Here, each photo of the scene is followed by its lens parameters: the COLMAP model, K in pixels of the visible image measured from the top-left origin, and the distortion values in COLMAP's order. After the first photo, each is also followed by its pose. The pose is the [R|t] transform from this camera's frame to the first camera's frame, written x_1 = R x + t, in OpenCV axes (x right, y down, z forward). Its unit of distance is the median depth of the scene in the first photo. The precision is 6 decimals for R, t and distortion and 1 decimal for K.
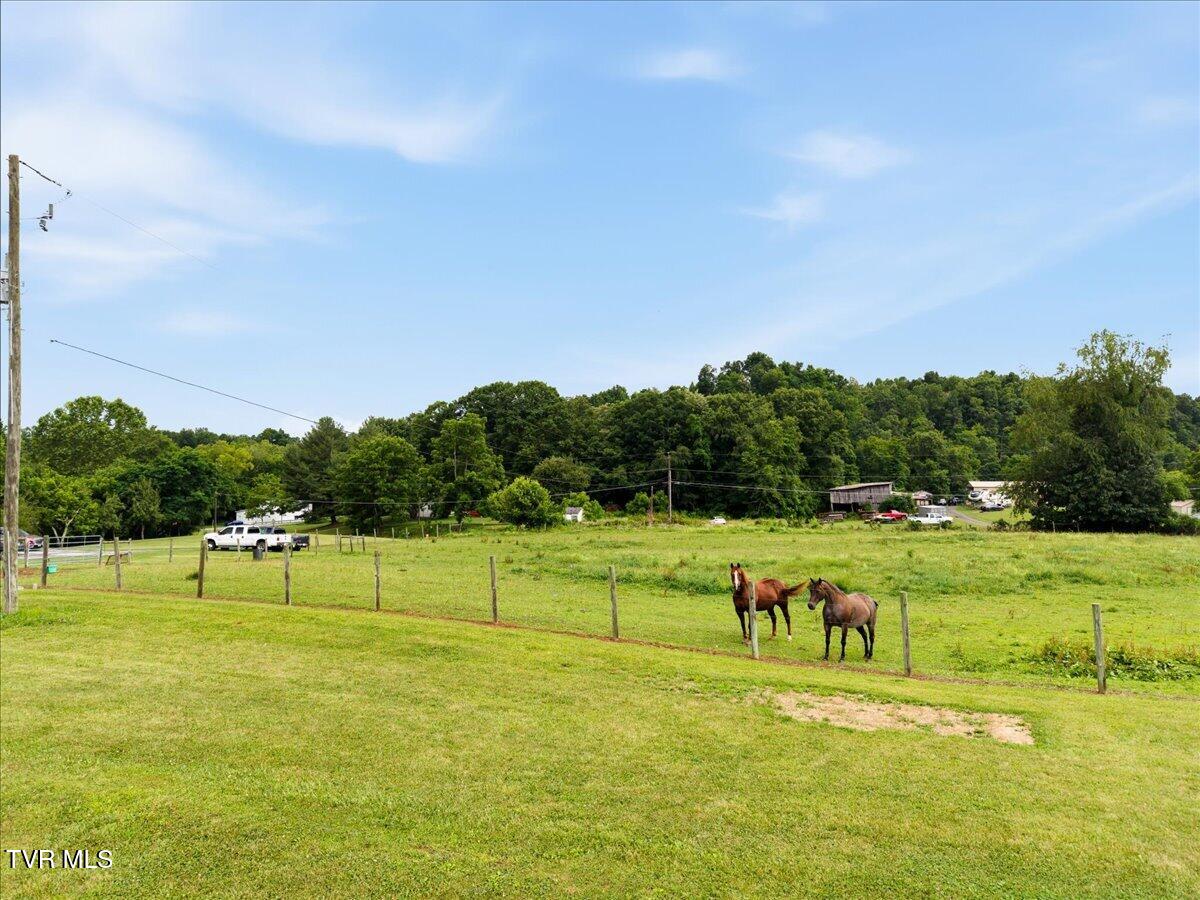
lens RADIAL K [[818.9, 0, 598.3], [0, 818.9, 447.2], [0, 0, 1]] dist [-0.004237, -0.011488]
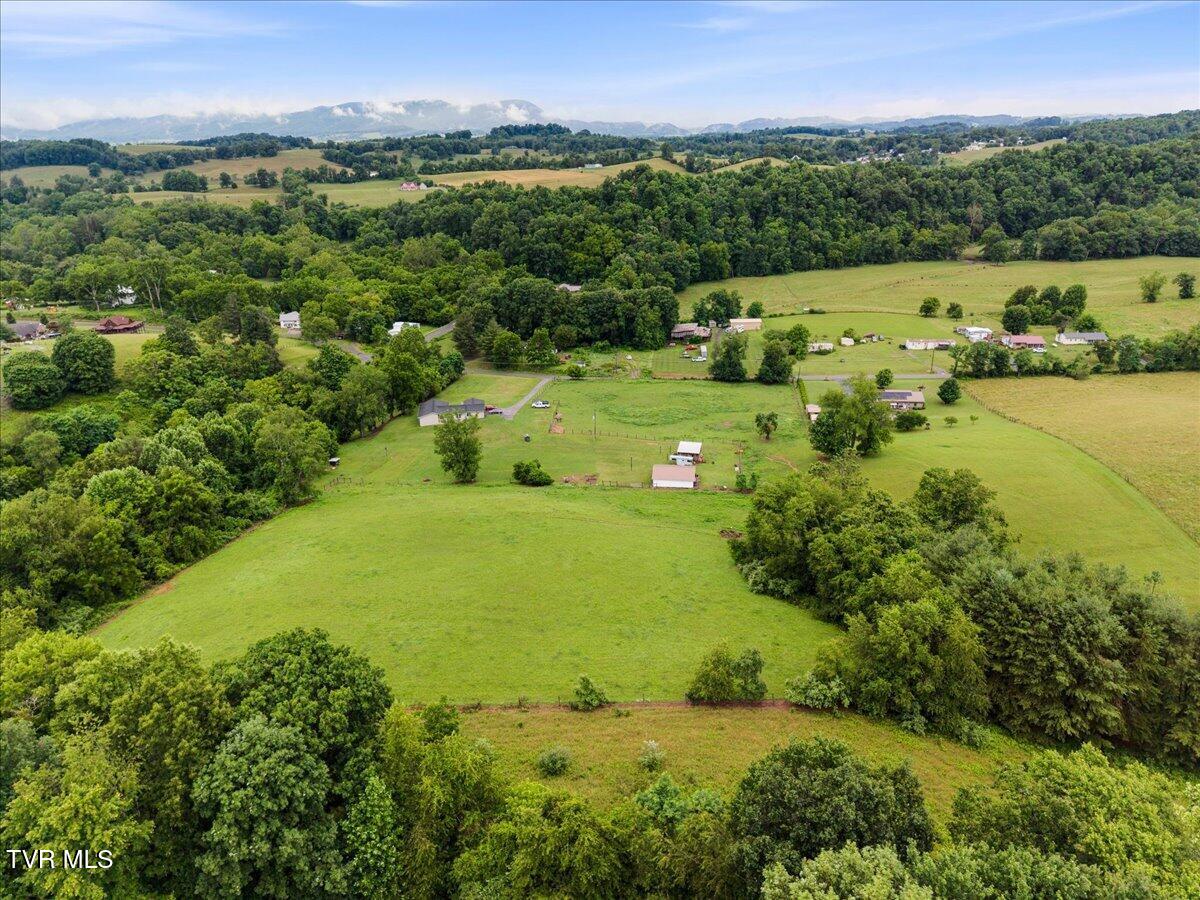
lens RADIAL K [[818.9, 0, 599.7], [0, 818.9, 448.5], [0, 0, 1]] dist [-0.004237, -0.011488]
pose [[0.987479, -0.065429, 0.143542, -0.310368], [0.007867, 0.929223, 0.369436, -0.538329], [-0.157554, -0.363682, 0.918103, -1.370990]]
